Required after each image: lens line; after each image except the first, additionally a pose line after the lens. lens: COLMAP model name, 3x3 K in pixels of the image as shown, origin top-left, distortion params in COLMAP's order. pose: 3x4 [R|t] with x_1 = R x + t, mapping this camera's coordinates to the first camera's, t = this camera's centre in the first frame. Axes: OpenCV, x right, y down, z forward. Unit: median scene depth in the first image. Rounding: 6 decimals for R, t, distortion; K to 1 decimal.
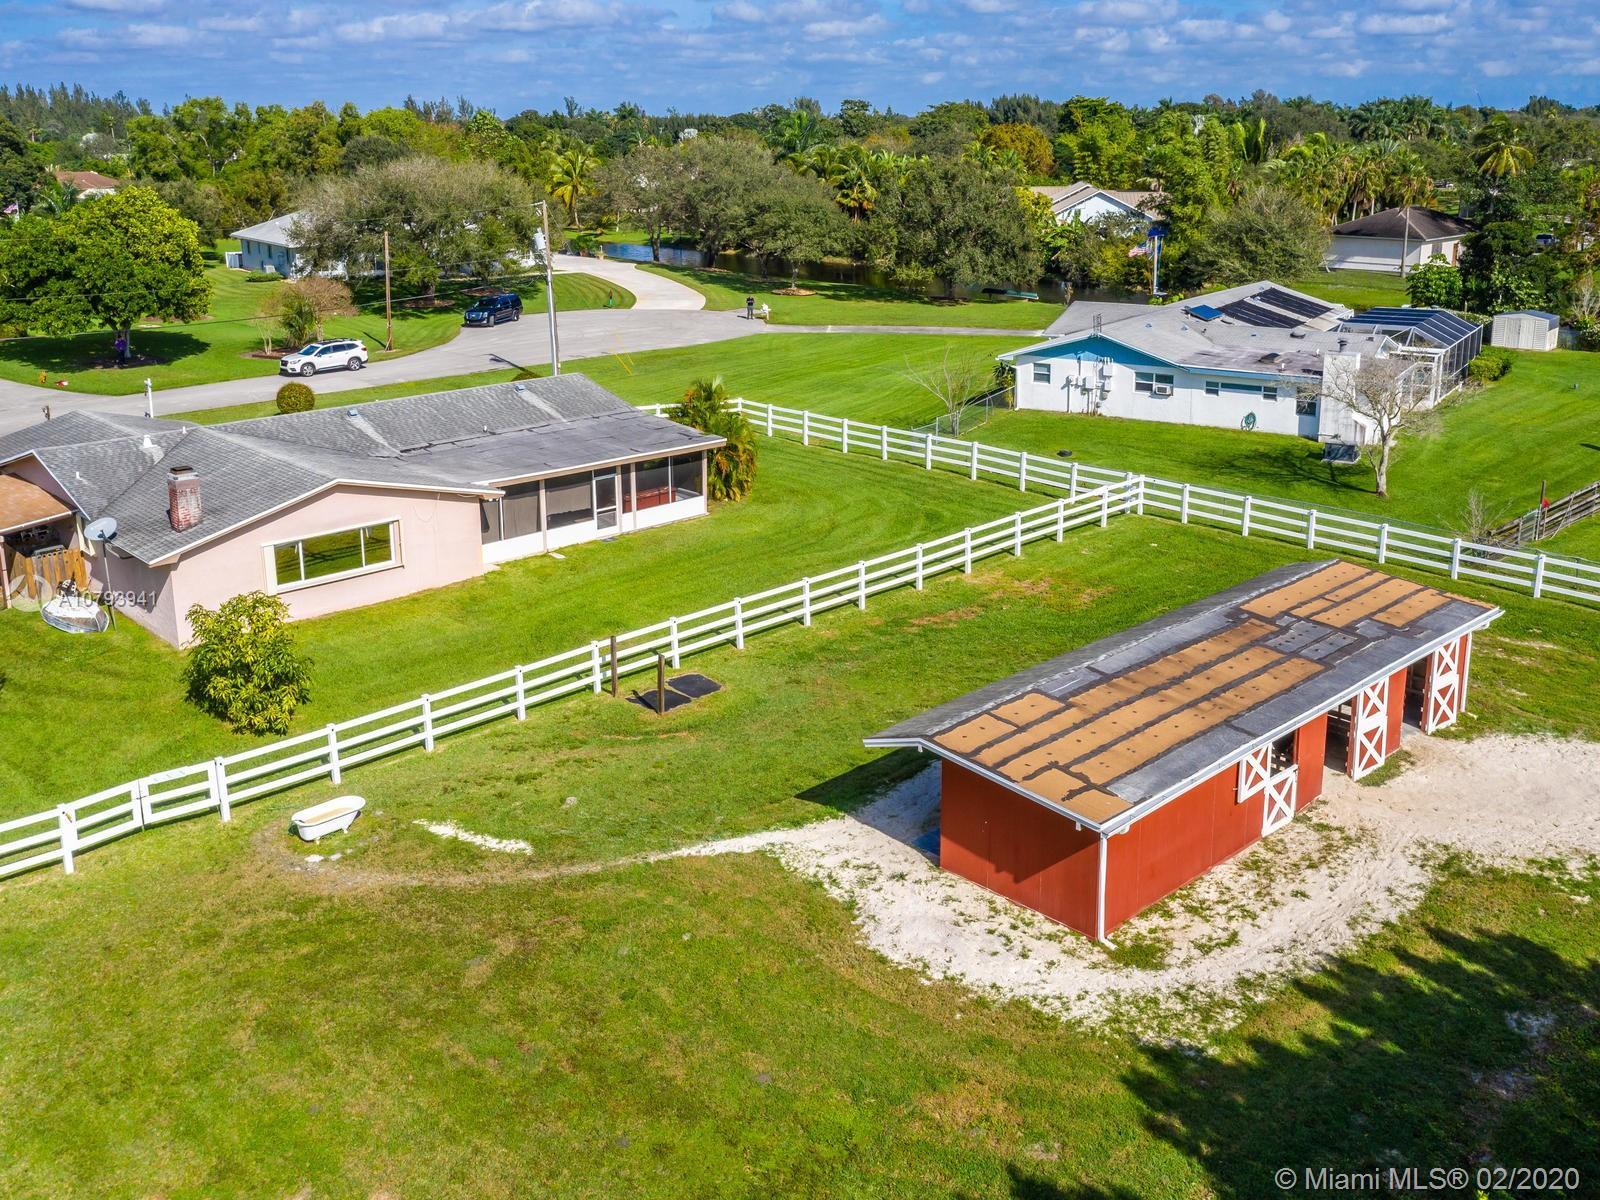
lens RADIAL K [[1368.5, 0, 902.9], [0, 1368.5, 596.2], [0, 0, 1]] dist [0.013926, 0.005536]
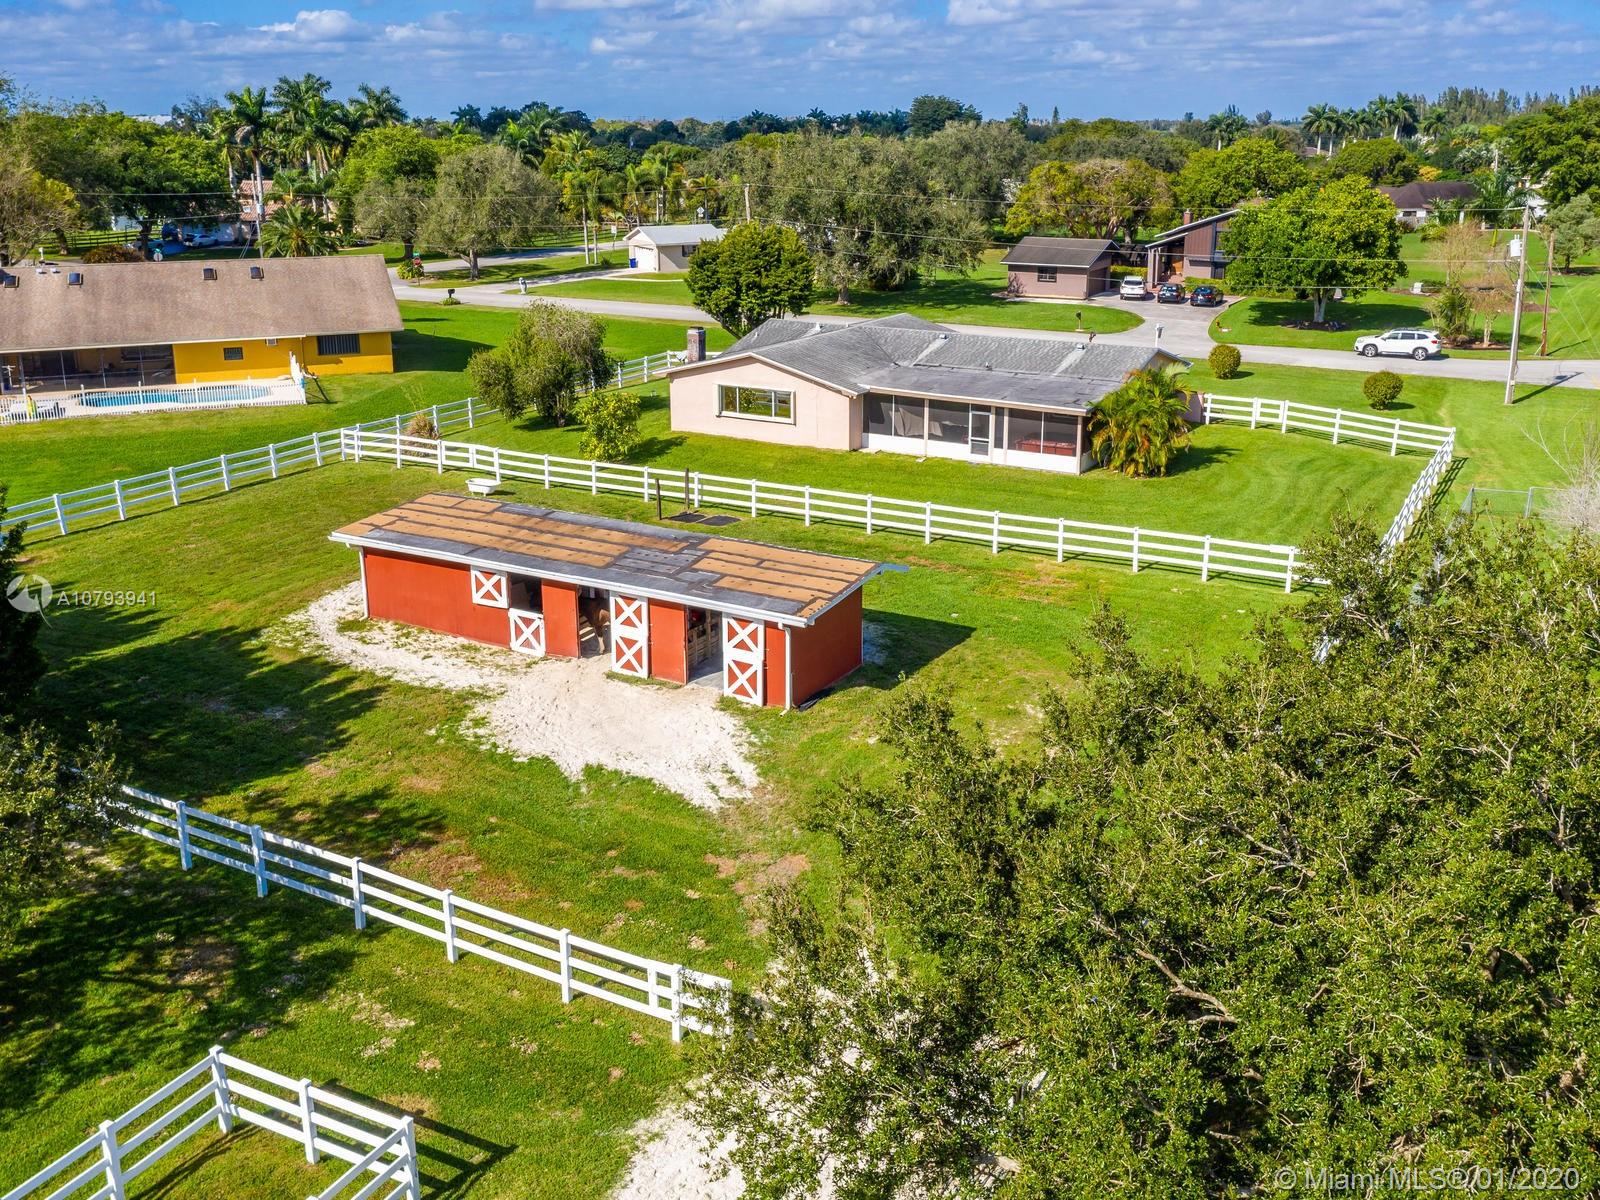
lens RADIAL K [[1432.9, 0, 800.0], [0, 1432.9, 600.0], [0, 0, 1]] dist [0.001686, -0.177135]
pose [[0.284719, 0.307576, -0.907927, 1.585613], [-0.309686, 0.925855, 0.216534, -0.264662], [0.907210, 0.219521, 0.358861, 0.709686]]
